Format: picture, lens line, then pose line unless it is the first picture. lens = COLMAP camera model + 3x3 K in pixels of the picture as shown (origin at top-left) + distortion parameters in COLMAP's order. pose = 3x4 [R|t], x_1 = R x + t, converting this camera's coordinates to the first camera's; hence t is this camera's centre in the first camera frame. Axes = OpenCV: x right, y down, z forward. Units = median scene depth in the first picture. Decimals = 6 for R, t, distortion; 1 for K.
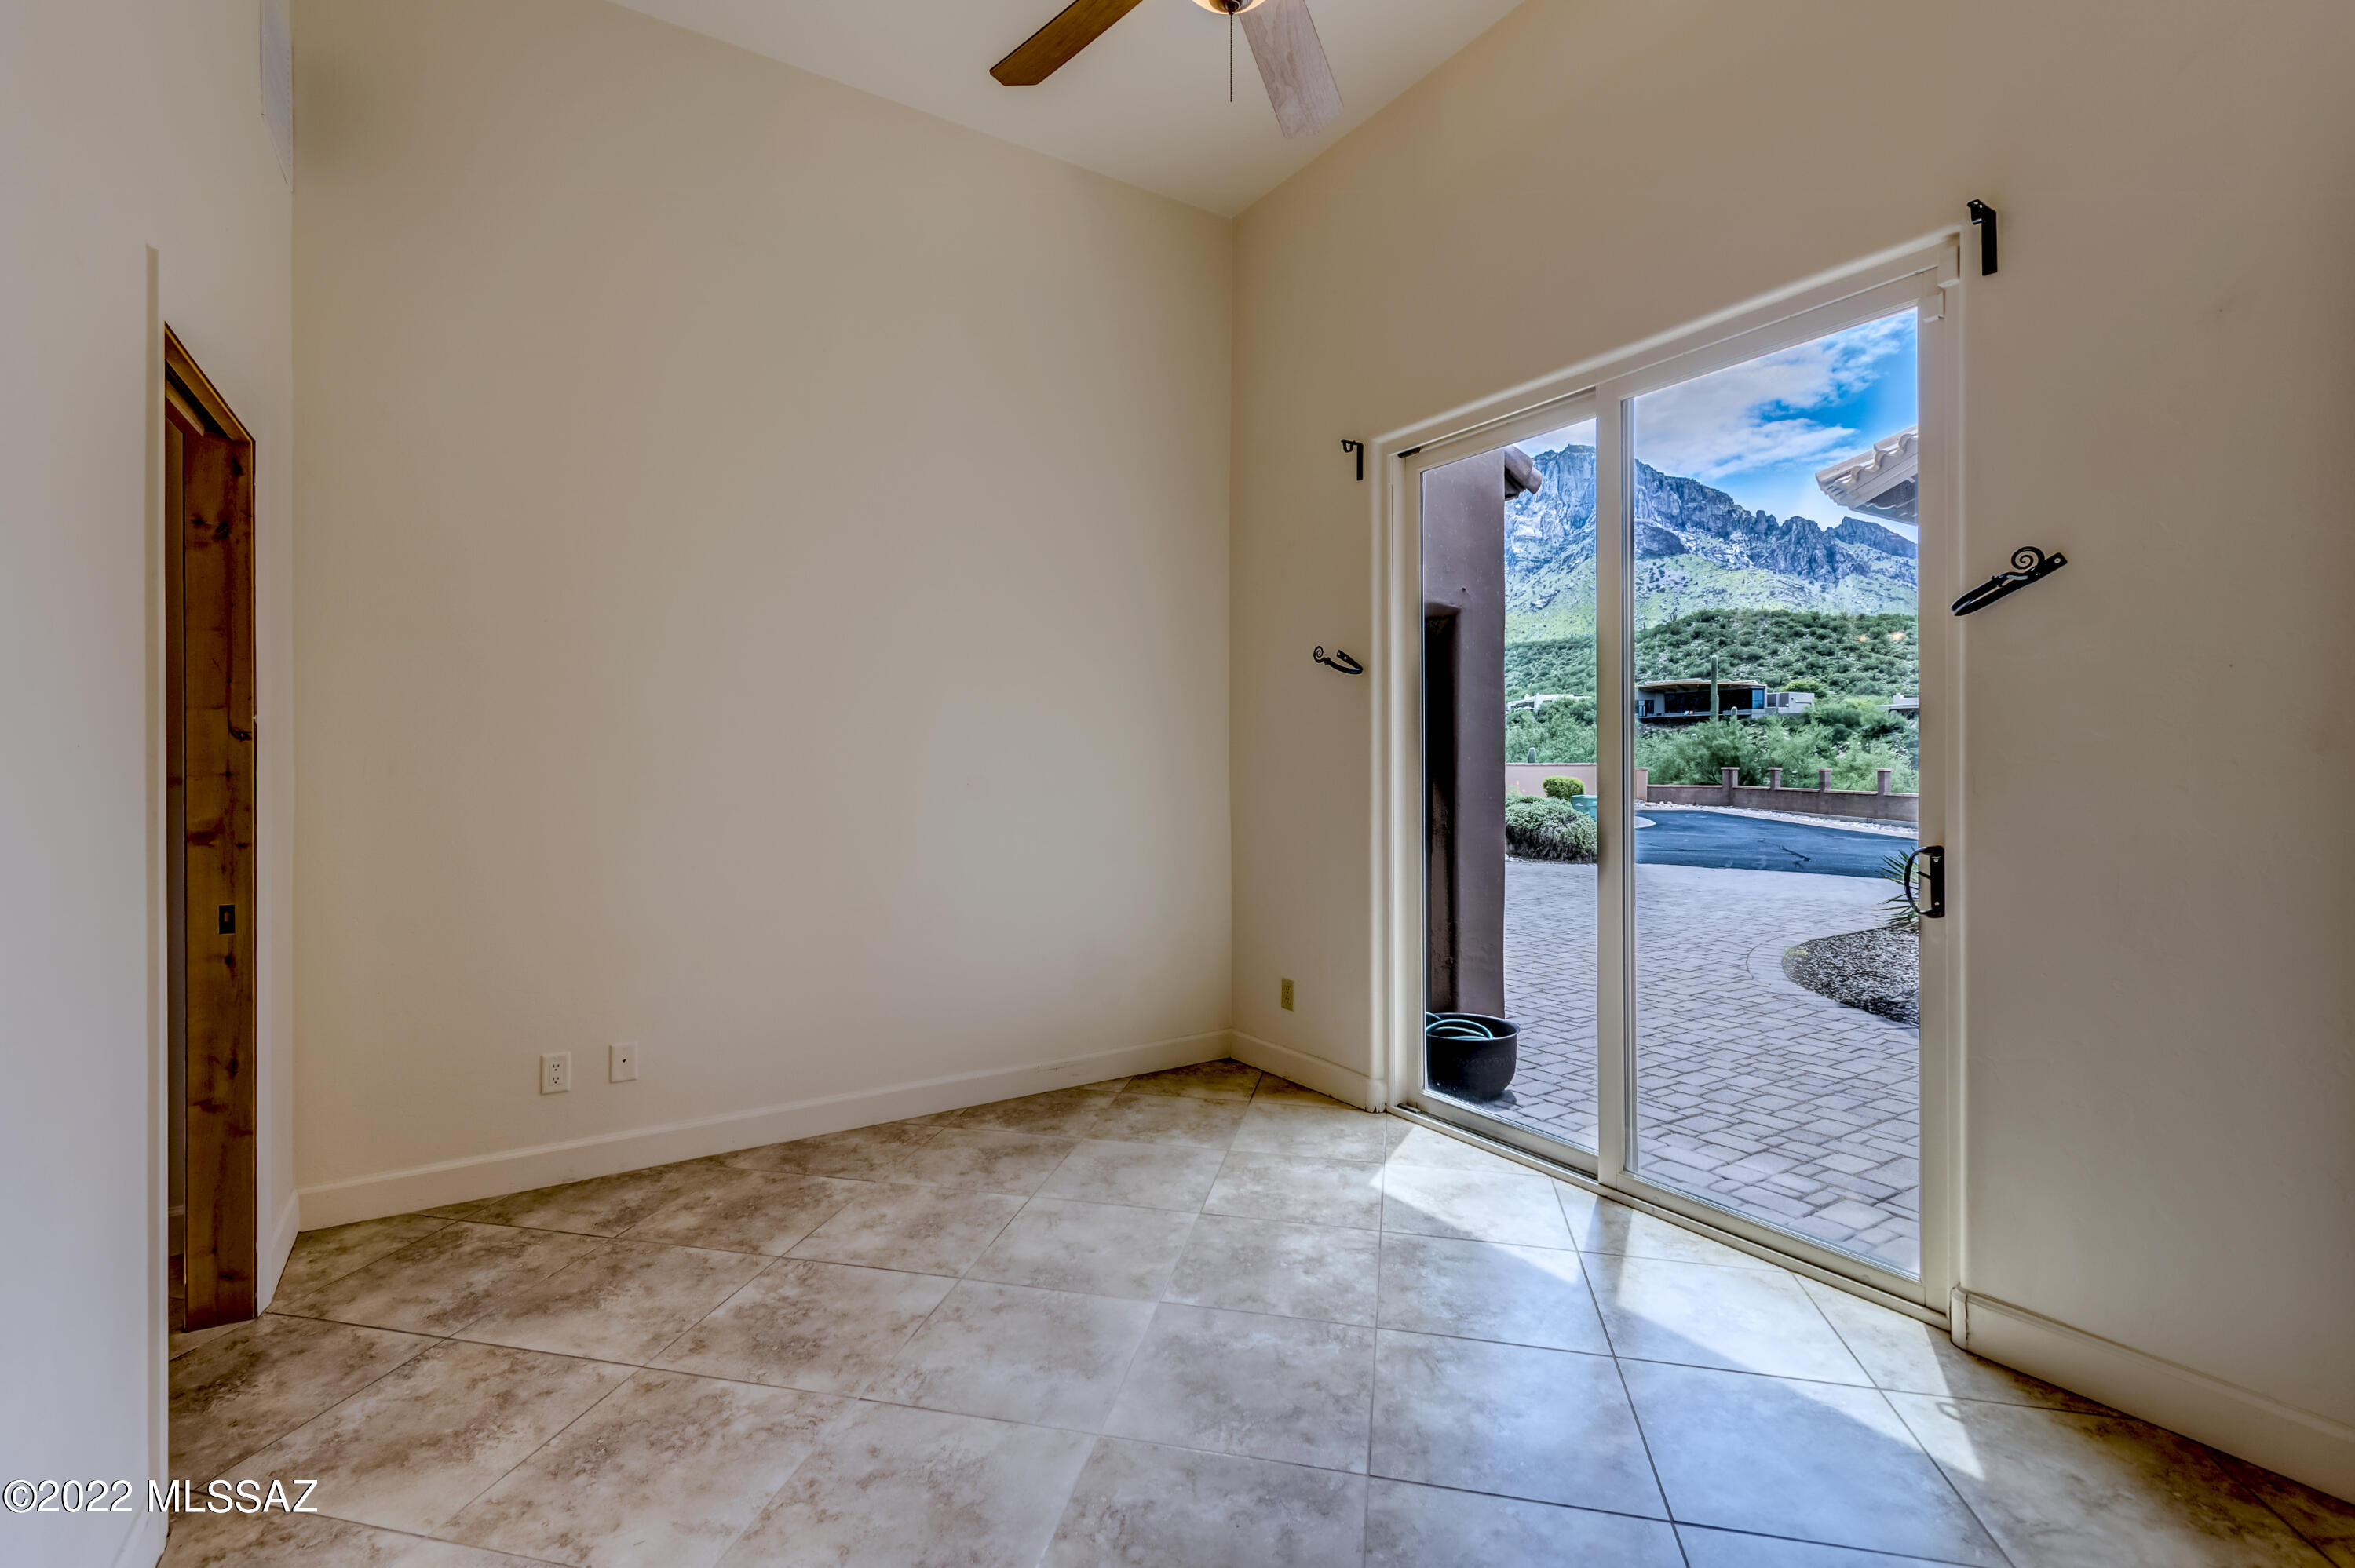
lens RADIAL K [[1045.8, 0, 1161.9], [0, 1045.8, 760.5], [0, 0, 1]] dist [0.002262, -0.001120]
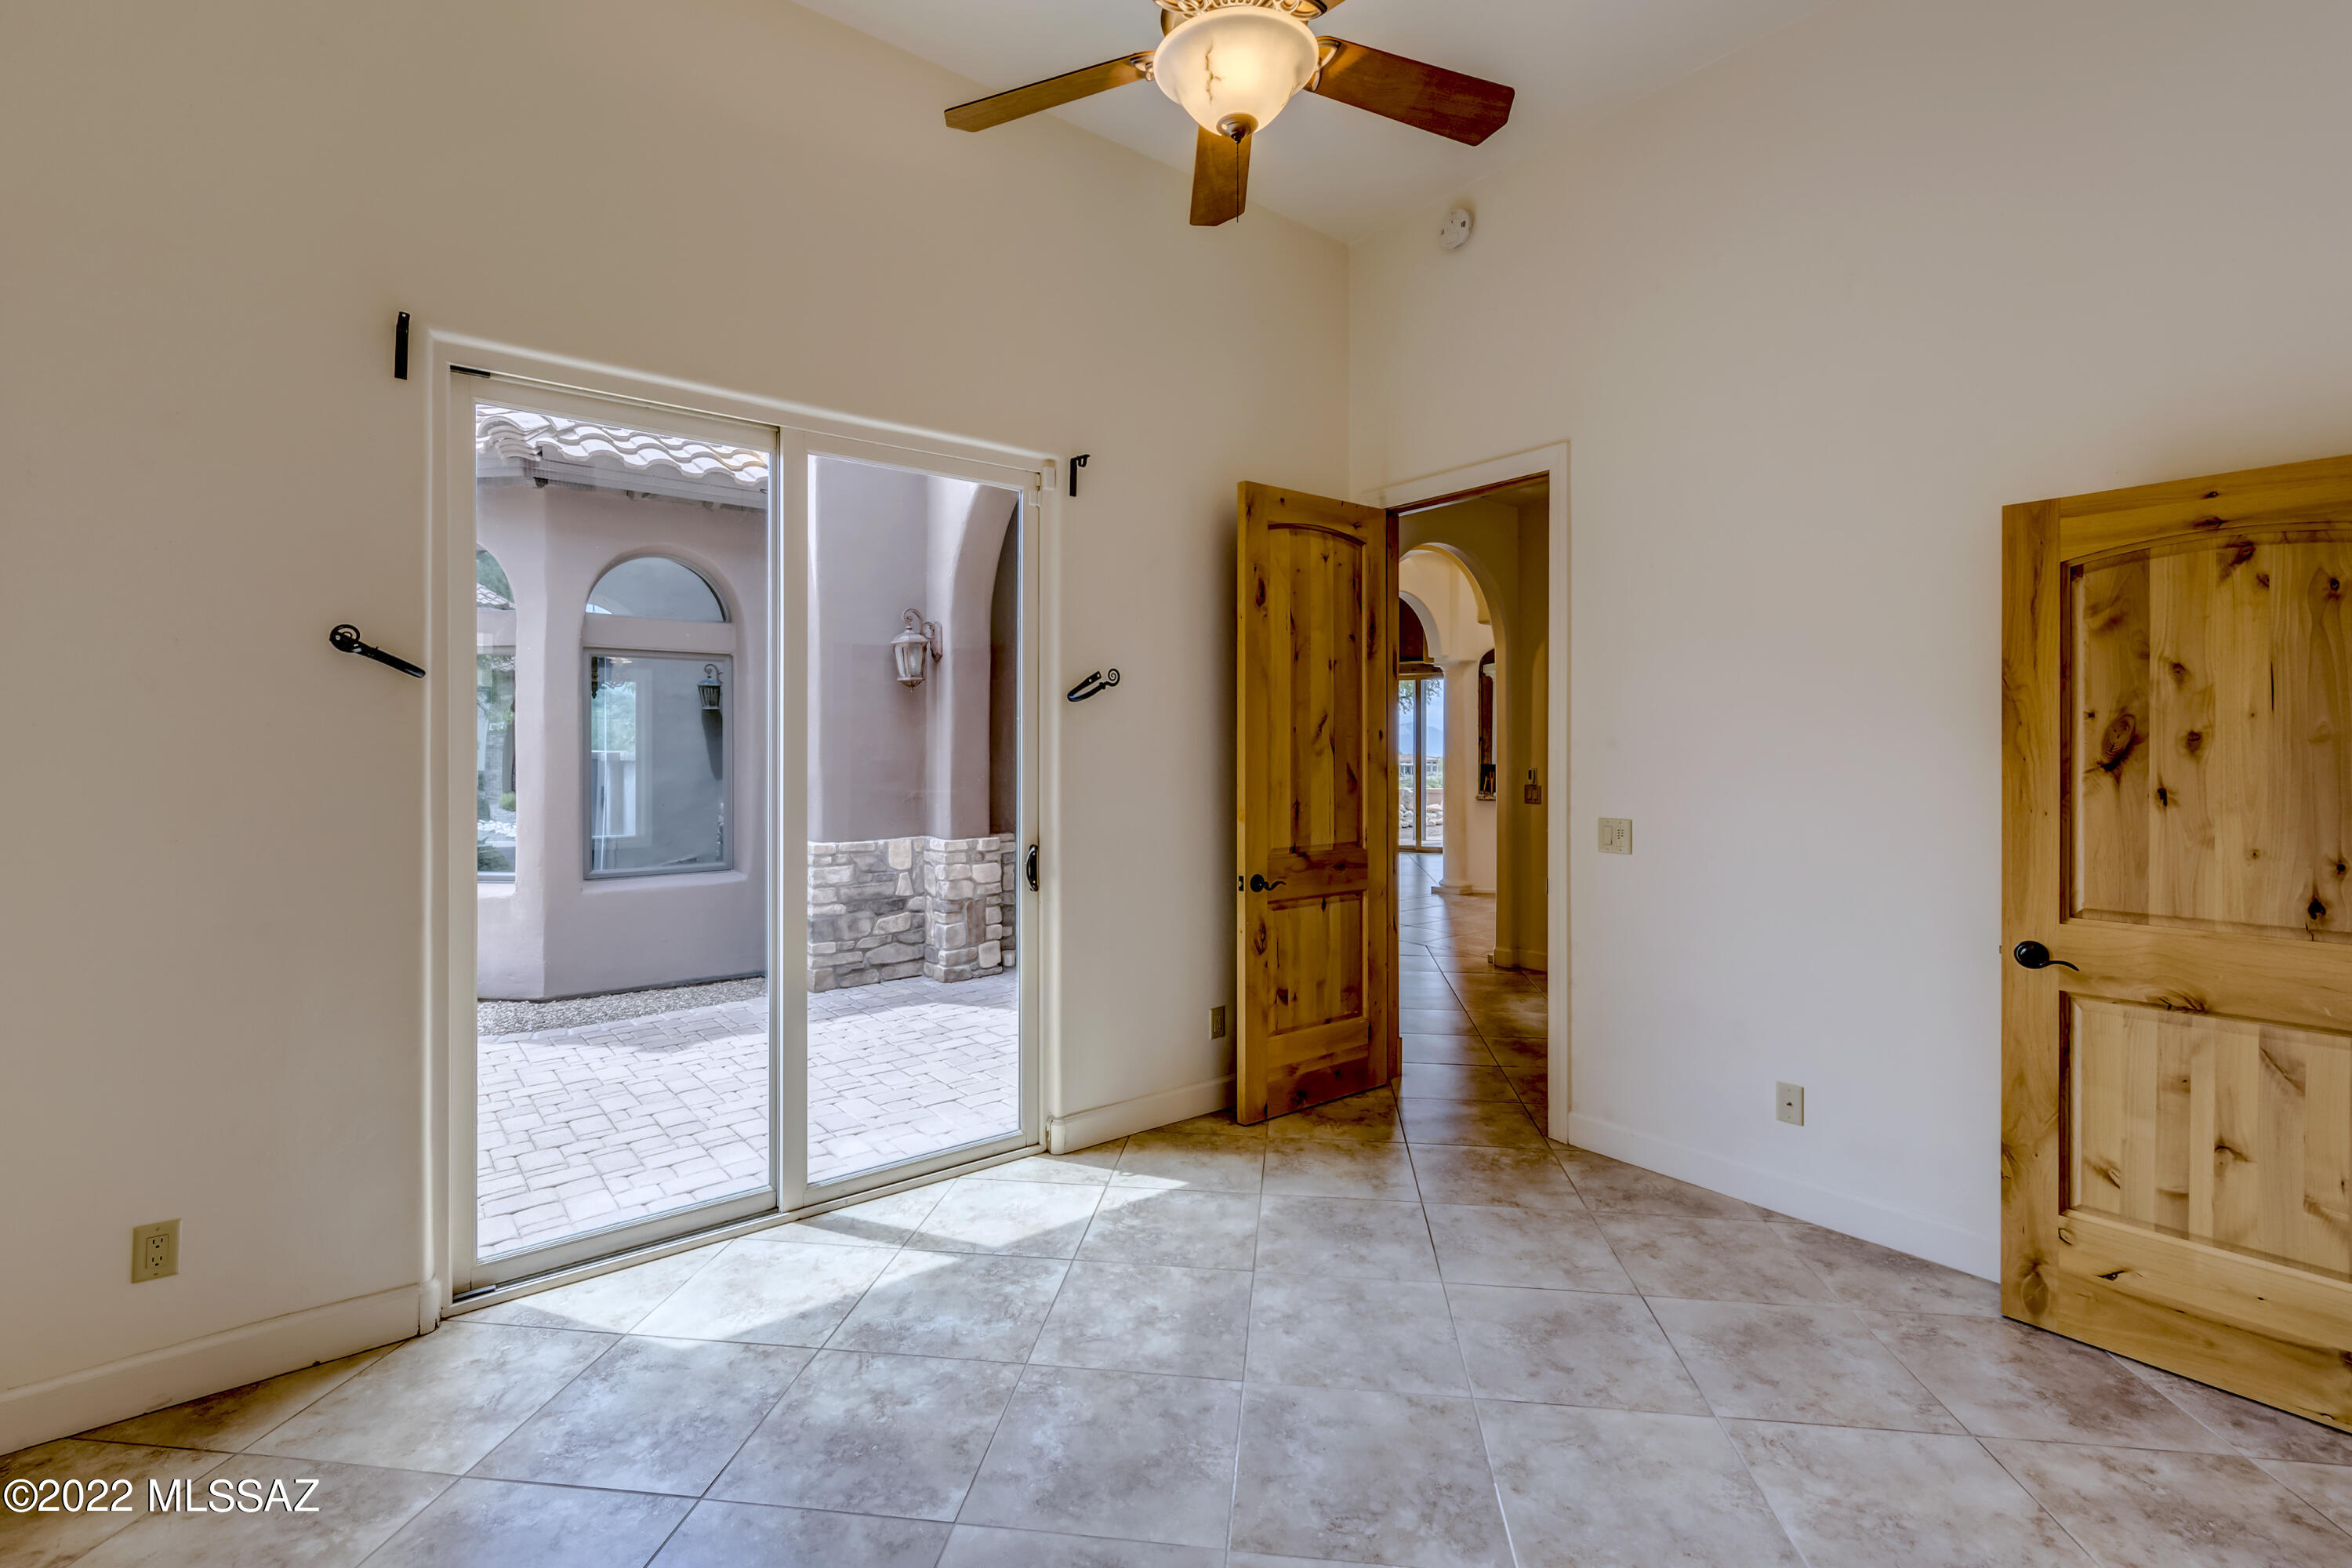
lens RADIAL K [[1044.6, 0, 1164.7], [0, 1044.6, 750.0], [0, 0, 1]] dist [0.002262, -0.001120]
pose [[-0.094745, -0.001057, 0.995501, -0.673562], [-0.002148, 0.999997, 0.000858, -0.051126], [-0.995499, -0.002057, -0.094747, 0.780621]]
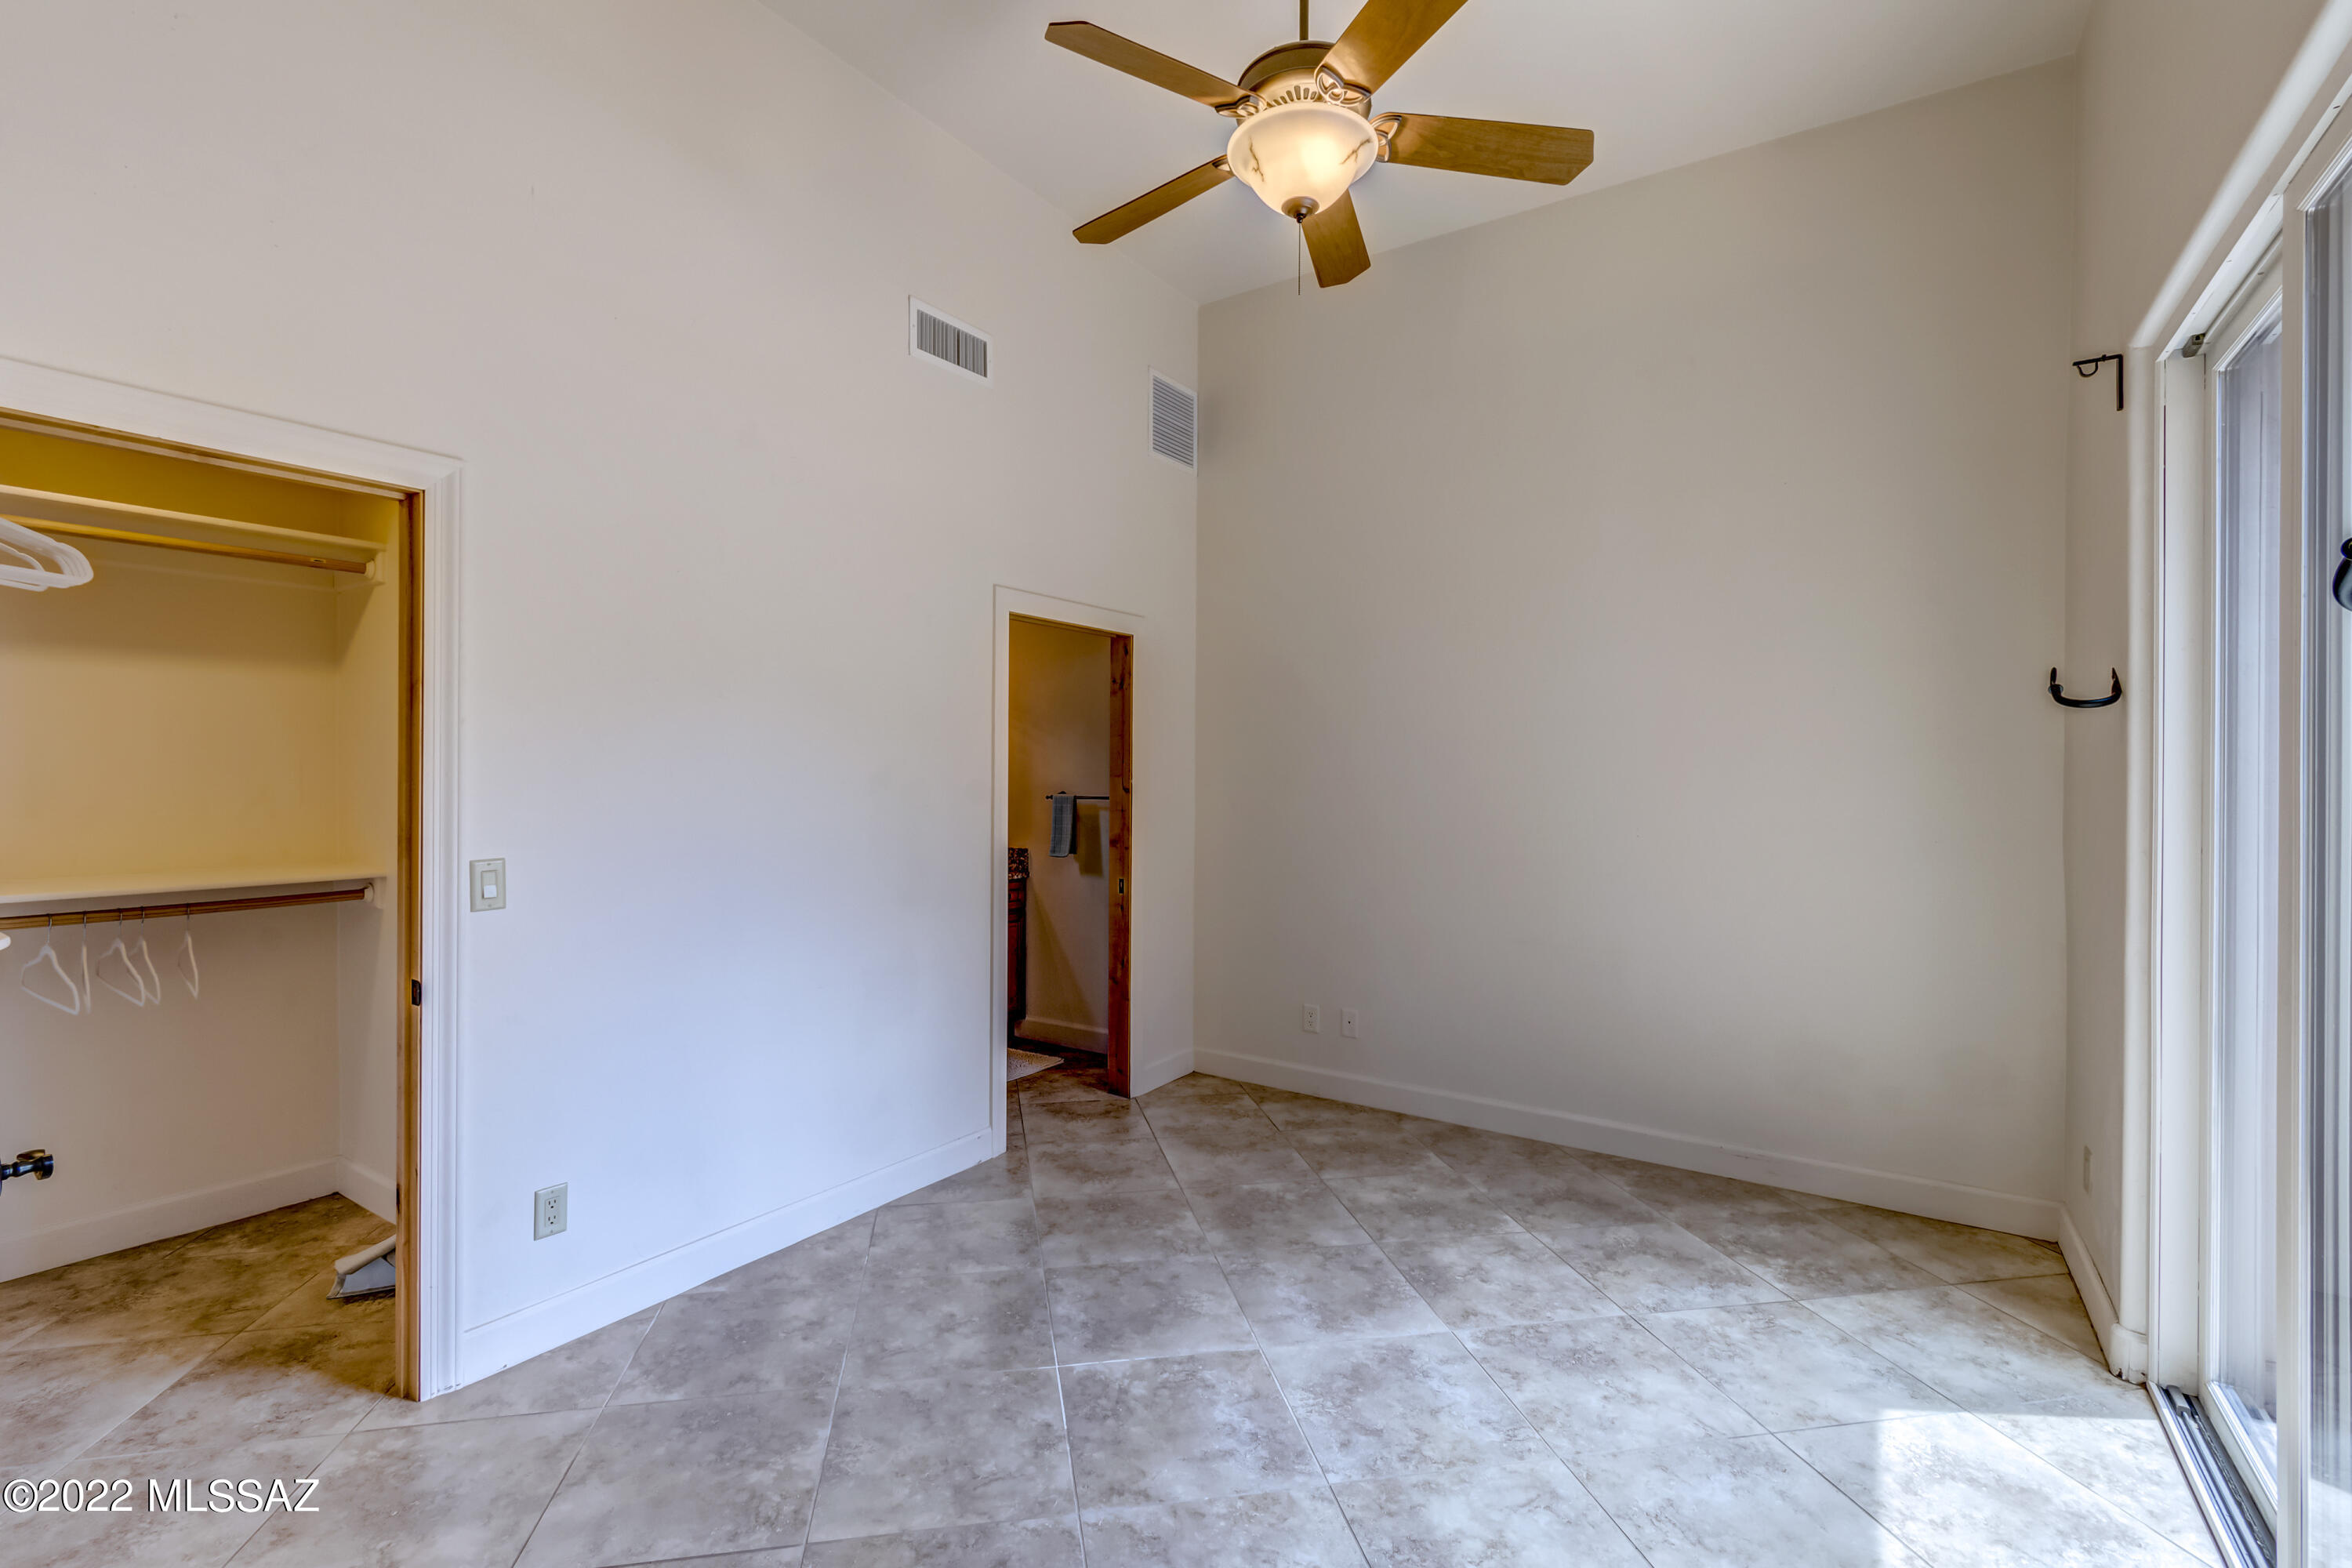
lens RADIAL K [[1044.6, 0, 1165.5], [0, 1044.6, 776.3], [0, 0, 1]] dist [0.002262, -0.001120]
pose [[0.400503, 0.009050, -0.916251, 0.735309], [-0.007225, 0.999951, 0.006719, -0.052152], [0.916267, 0.003929, 0.400549, 0.249509]]
